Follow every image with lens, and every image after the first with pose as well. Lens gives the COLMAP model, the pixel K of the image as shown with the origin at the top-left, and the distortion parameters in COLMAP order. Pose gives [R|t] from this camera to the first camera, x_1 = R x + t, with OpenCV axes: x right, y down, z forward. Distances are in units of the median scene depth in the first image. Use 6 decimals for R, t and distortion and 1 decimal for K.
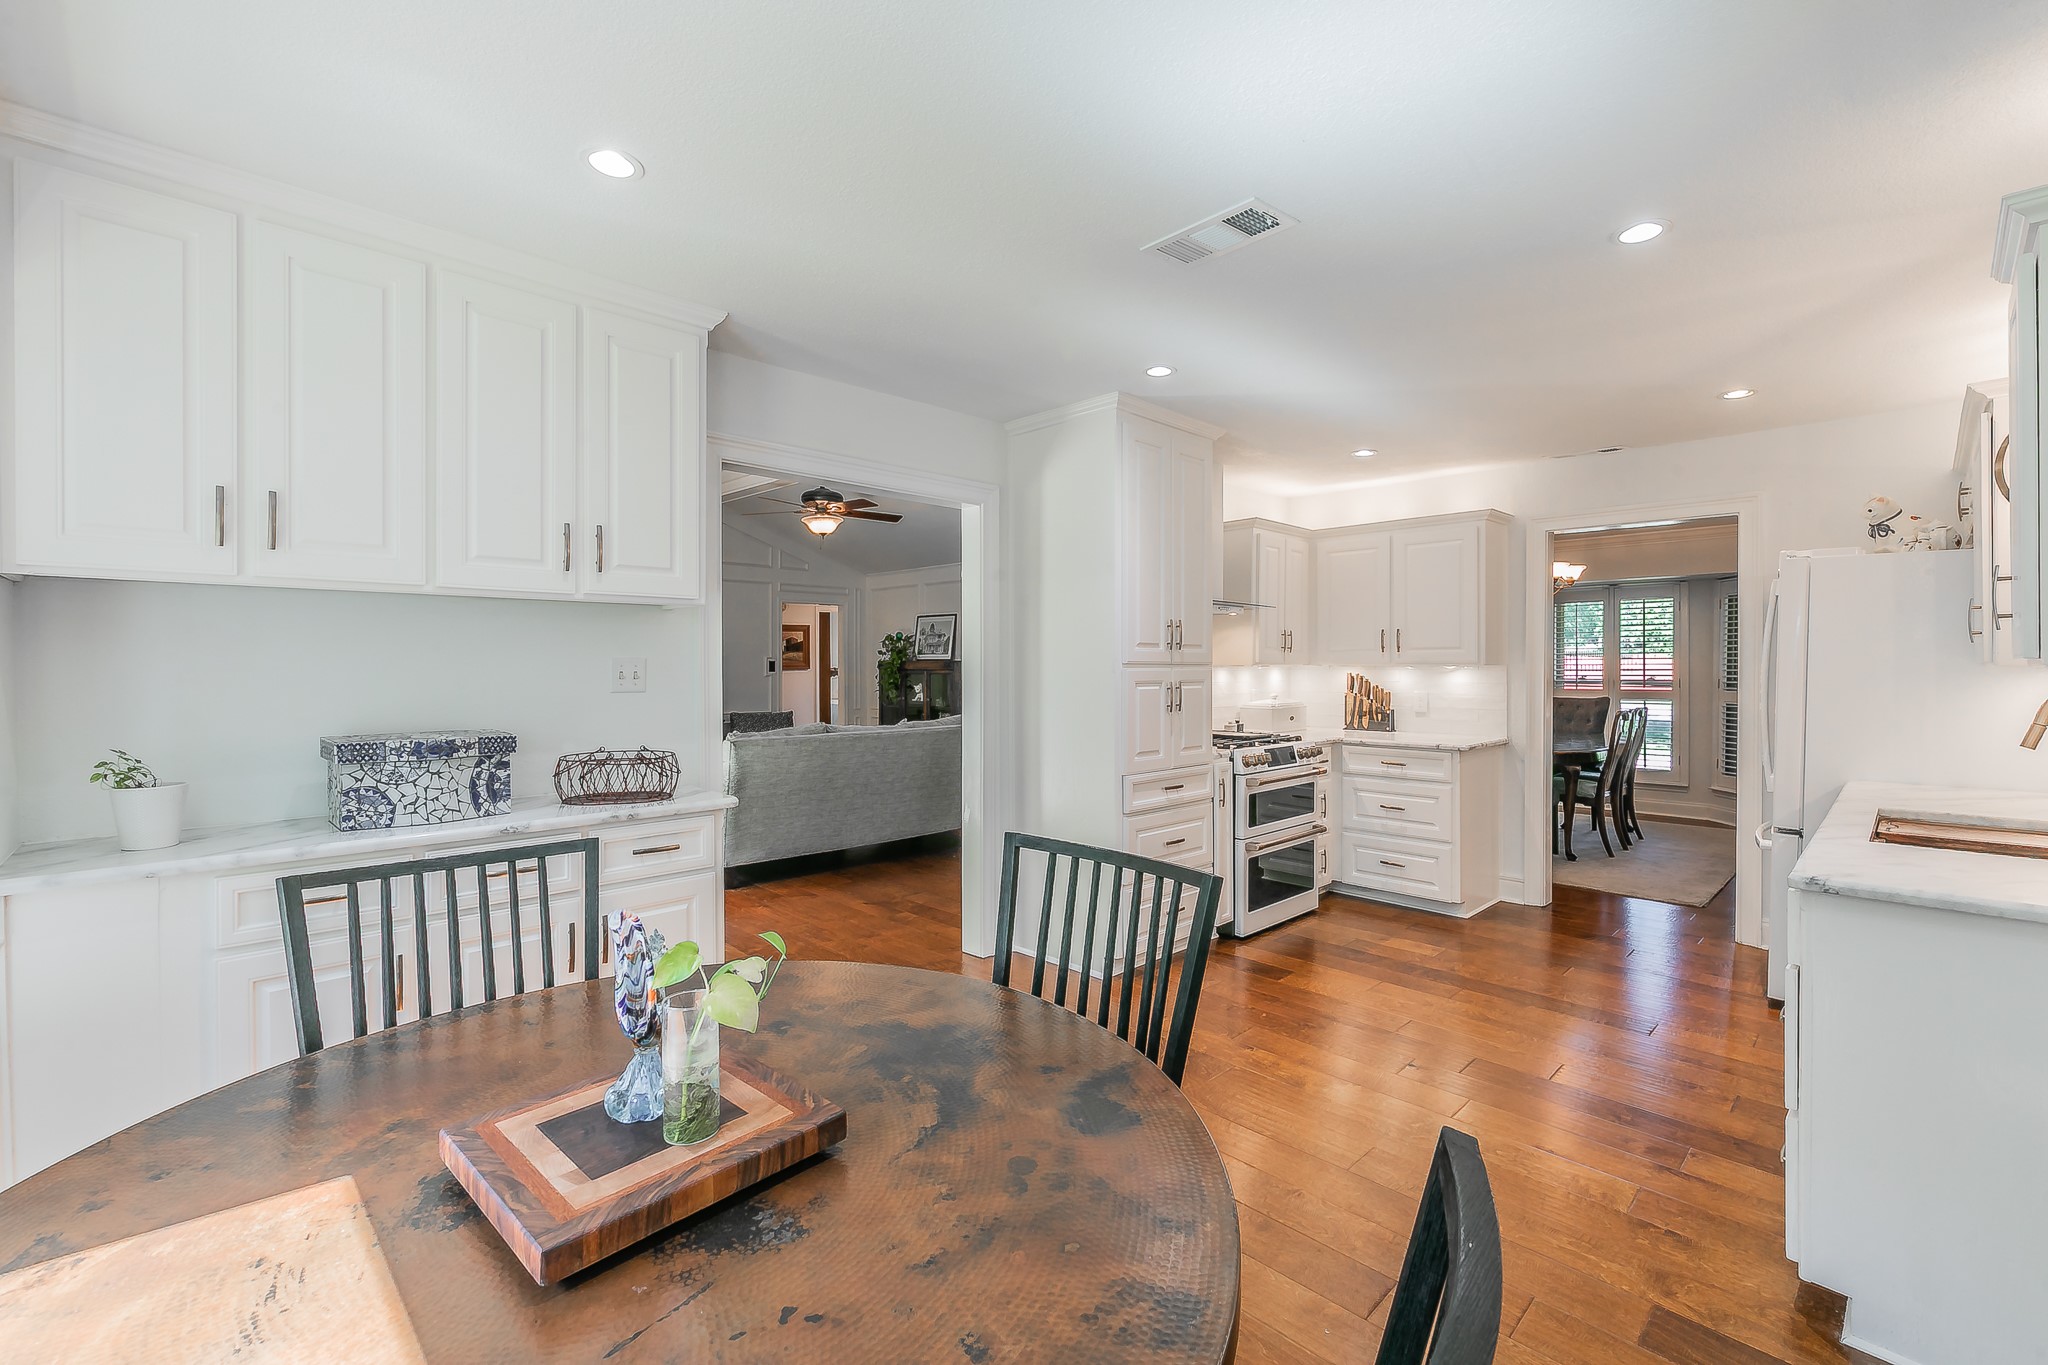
lens RADIAL K [[889.9, 0, 1046.9], [0, 889.9, 670.0], [0, 0, 1]] dist [-0.000205, -0.000010]
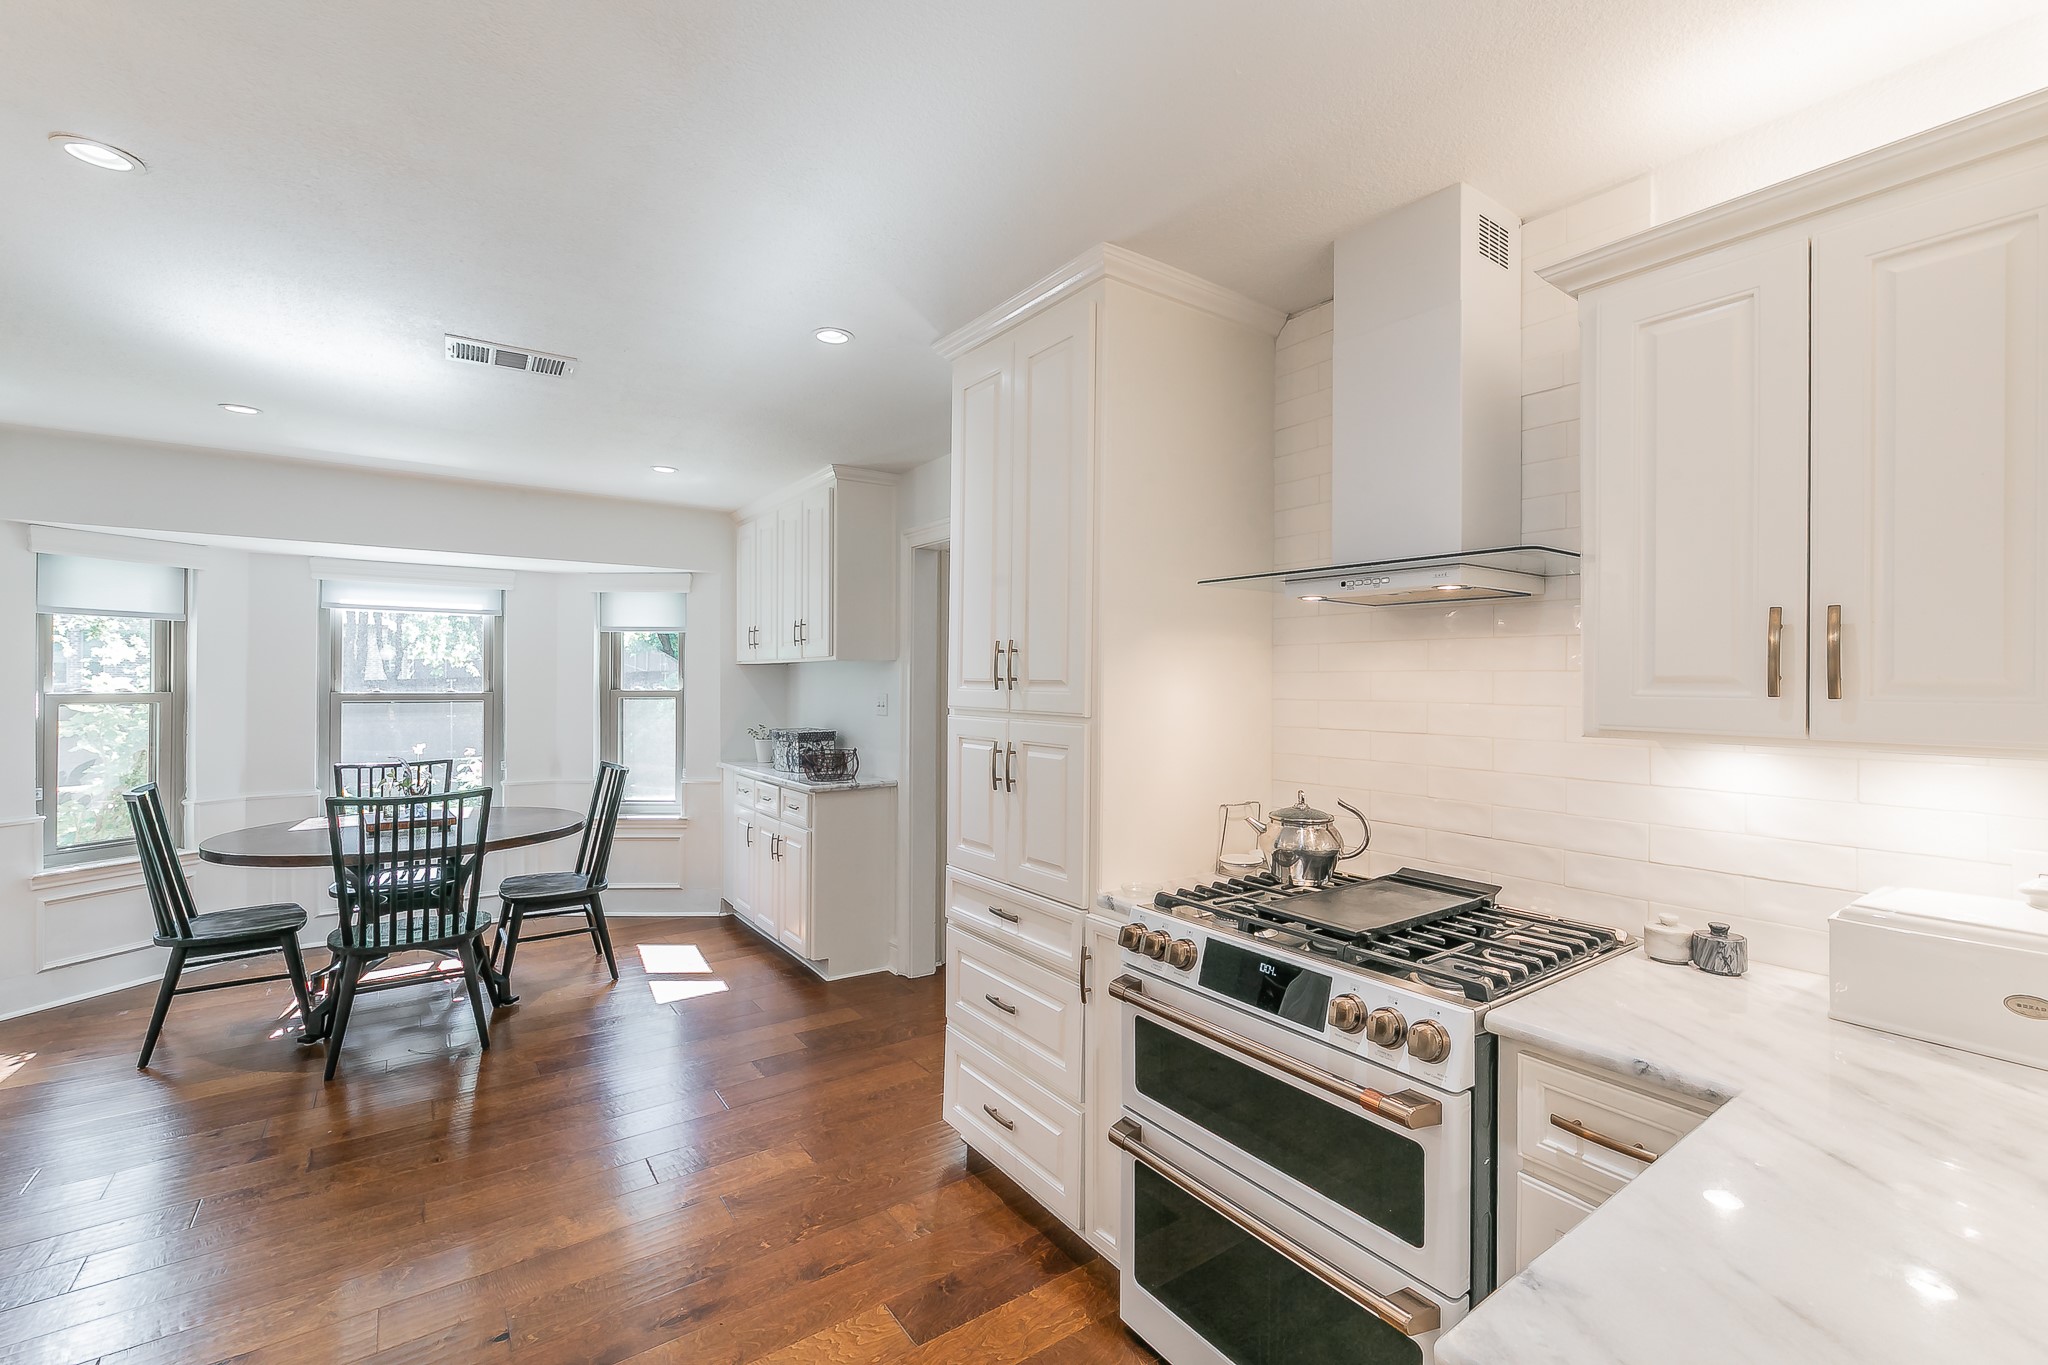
lens RADIAL K [[887.3, 0, 1024.0], [0, 887.3, 682.5], [0, 0, 1]] dist [0.000252, -0.000021]
pose [[-0.175008, 0.003422, -0.984561, 0.733575], [-0.008246, 0.999954, 0.004942, -0.029495], [0.984533, 0.008984, -0.174971, 1.113194]]
